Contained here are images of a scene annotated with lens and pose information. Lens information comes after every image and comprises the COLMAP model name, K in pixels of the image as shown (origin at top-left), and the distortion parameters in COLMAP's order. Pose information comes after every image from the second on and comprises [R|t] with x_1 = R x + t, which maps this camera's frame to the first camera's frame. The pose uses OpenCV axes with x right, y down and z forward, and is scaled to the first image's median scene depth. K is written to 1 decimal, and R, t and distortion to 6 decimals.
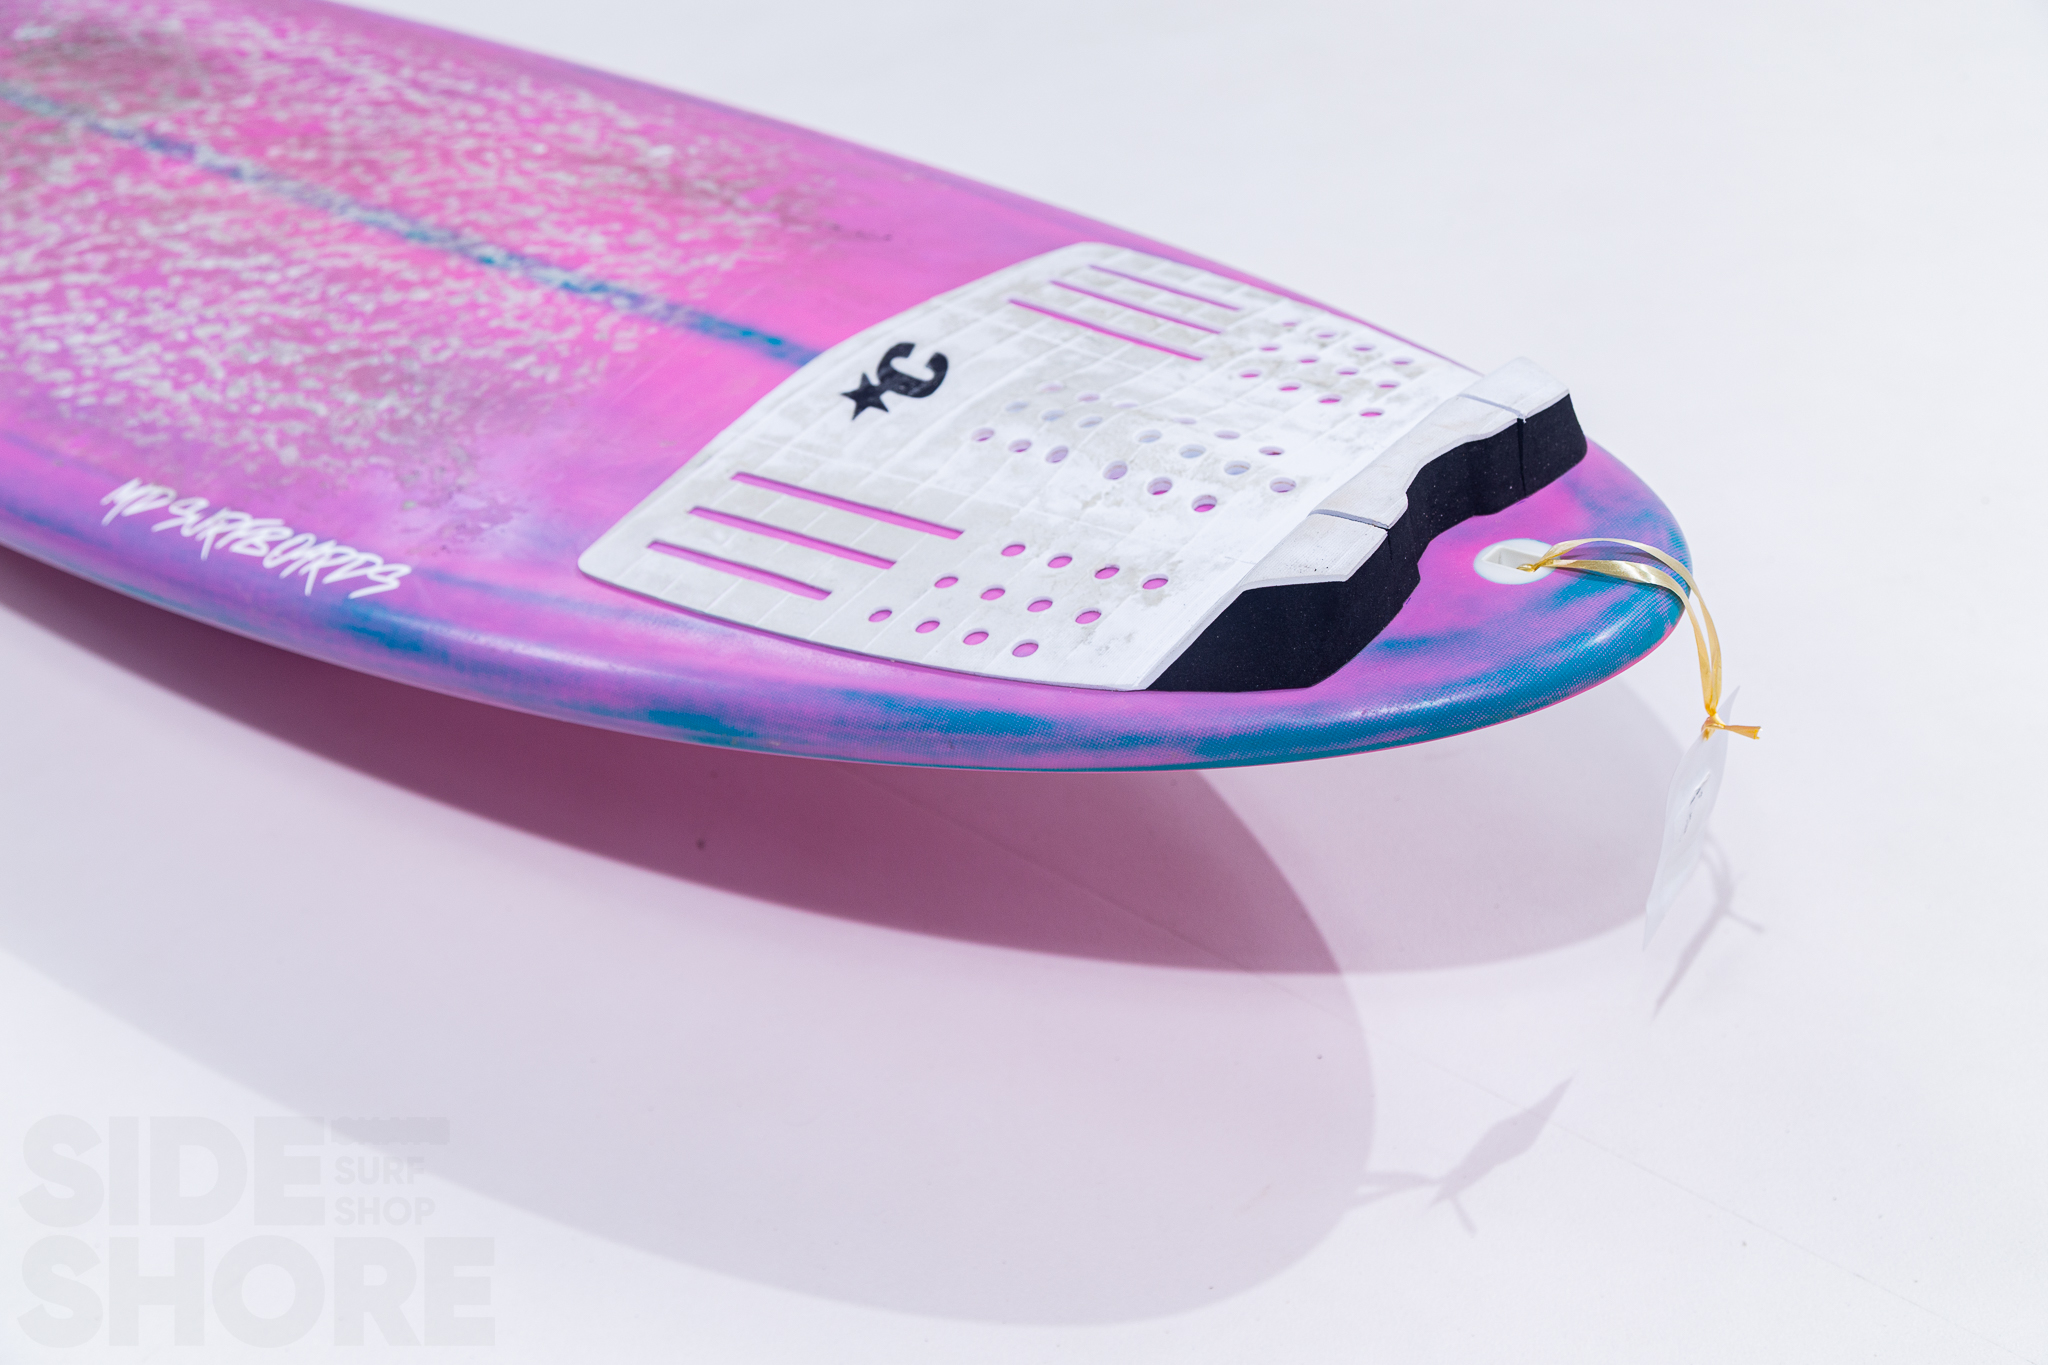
lens RADIAL K [[2470.0, 0, 1024.0], [0, 2470.0, 682.5], [0, 0, 1]] dist [-0.054320, -0.050820]
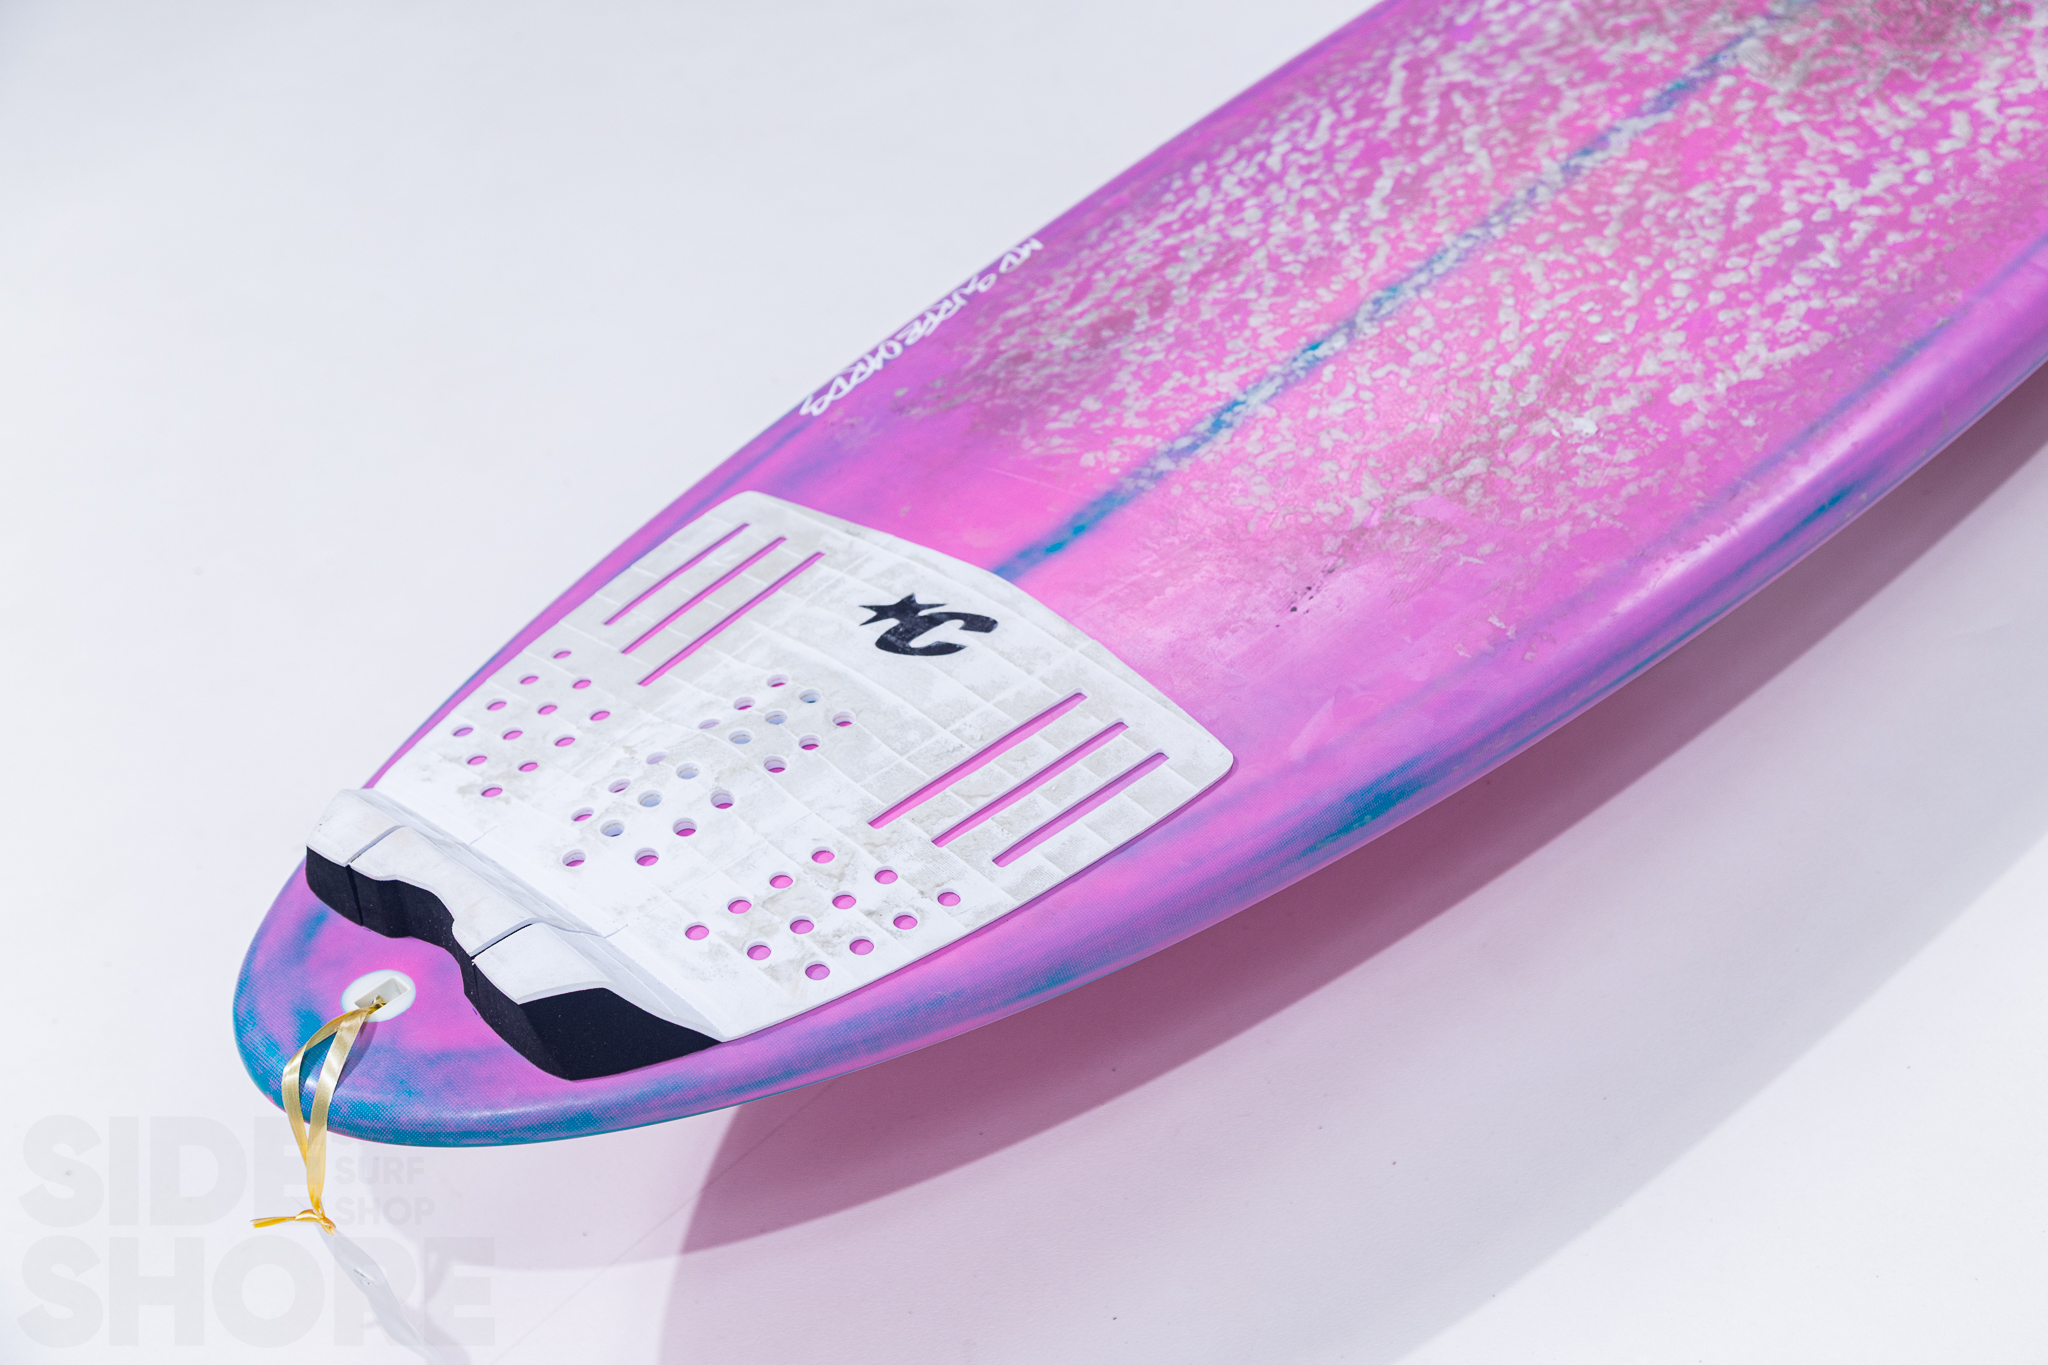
lens RADIAL K [[2966.5, 0, 1024.0], [0, 2966.5, 682.5], [0, 0, 1]] dist [-0.083122, 0.037887]
pose [[-0.045651, 0.737169, -0.674165, 0.749537], [-0.482435, 0.574682, 0.661057, -0.884446], [0.874742, 0.355418, 0.329401, 0.568191]]
